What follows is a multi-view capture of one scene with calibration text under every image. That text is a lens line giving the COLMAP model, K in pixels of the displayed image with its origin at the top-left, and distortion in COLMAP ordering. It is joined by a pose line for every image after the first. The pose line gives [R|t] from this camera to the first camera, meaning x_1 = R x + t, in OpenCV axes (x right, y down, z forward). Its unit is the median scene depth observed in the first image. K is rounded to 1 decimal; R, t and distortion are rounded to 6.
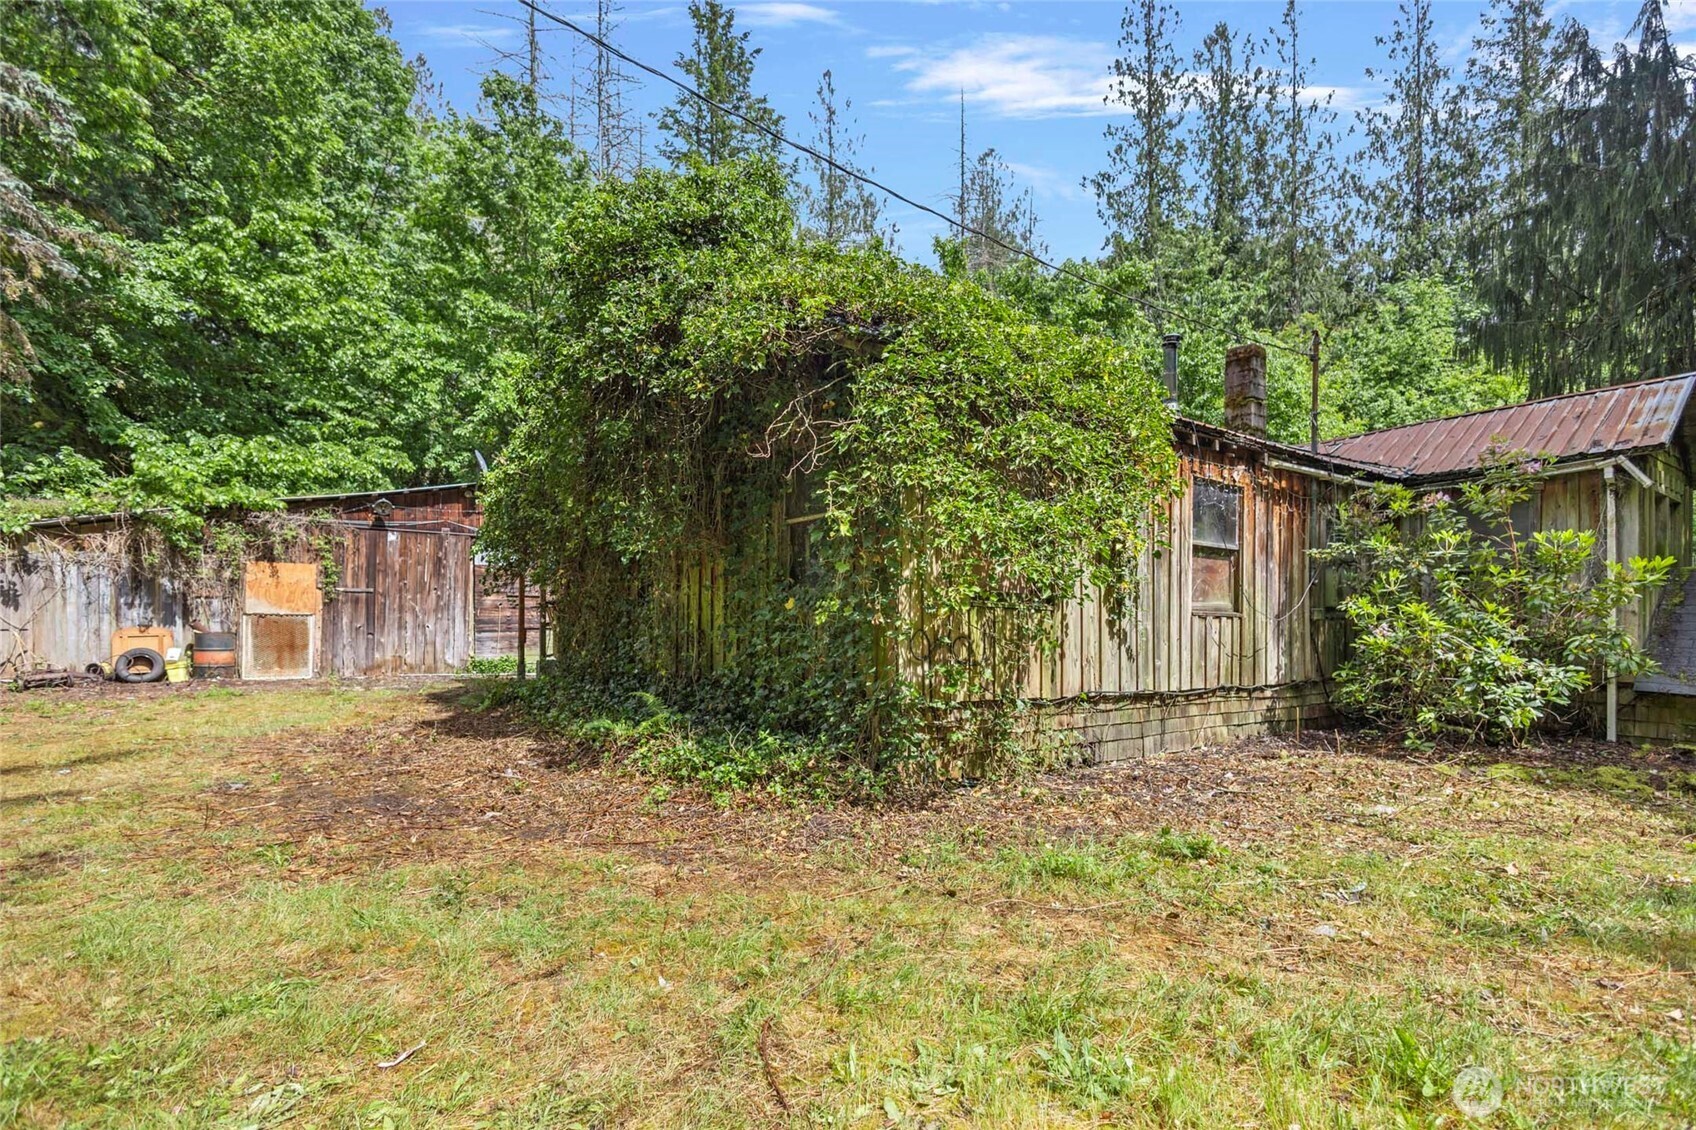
lens RADIAL K [[796.8, 0, 853.5], [0, 796.8, 577.7], [0, 0, 1]] dist [0.001217, -0.001710]
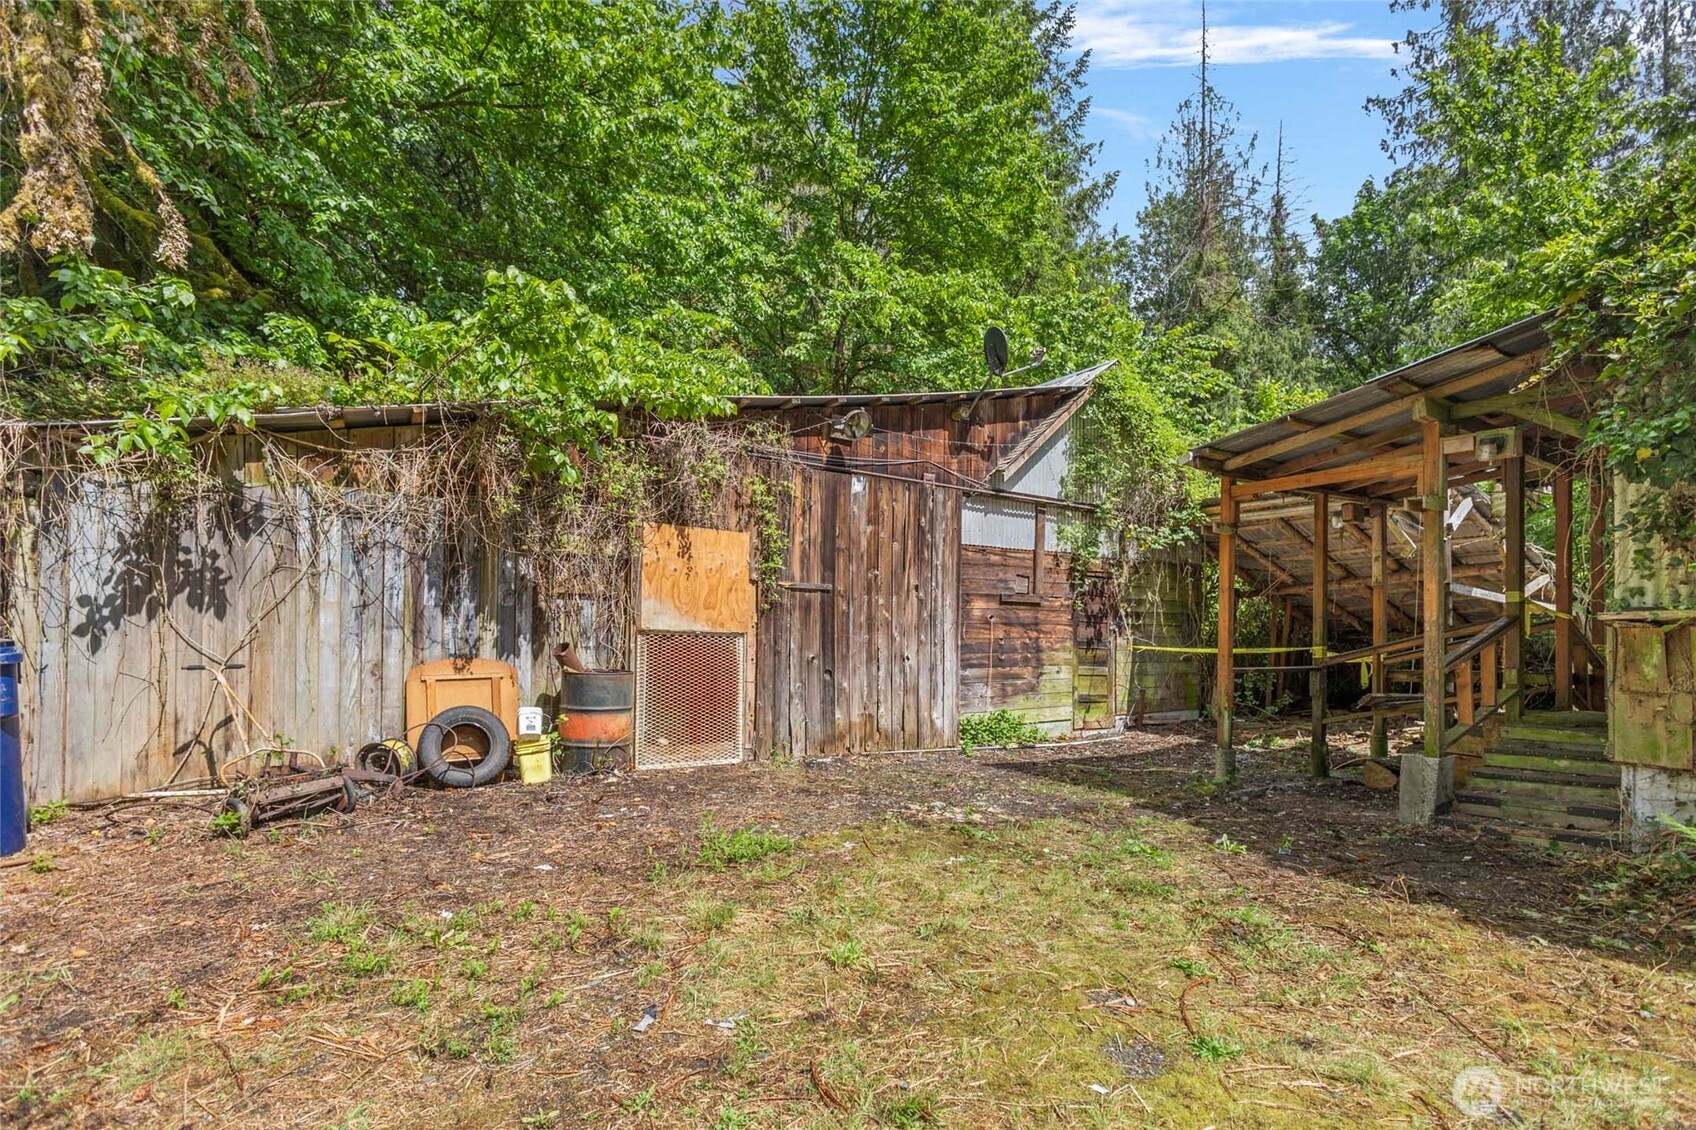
lens RADIAL K [[796.8, 0, 835.5], [0, 796.8, 570.7], [0, 0, 1]] dist [0.001217, -0.001710]
pose [[0.998530, 0.010988, -0.053074, -0.644659], [-0.012203, 0.999670, -0.022615, 0.018886], [0.052808, 0.023229, 0.998334, 0.546405]]
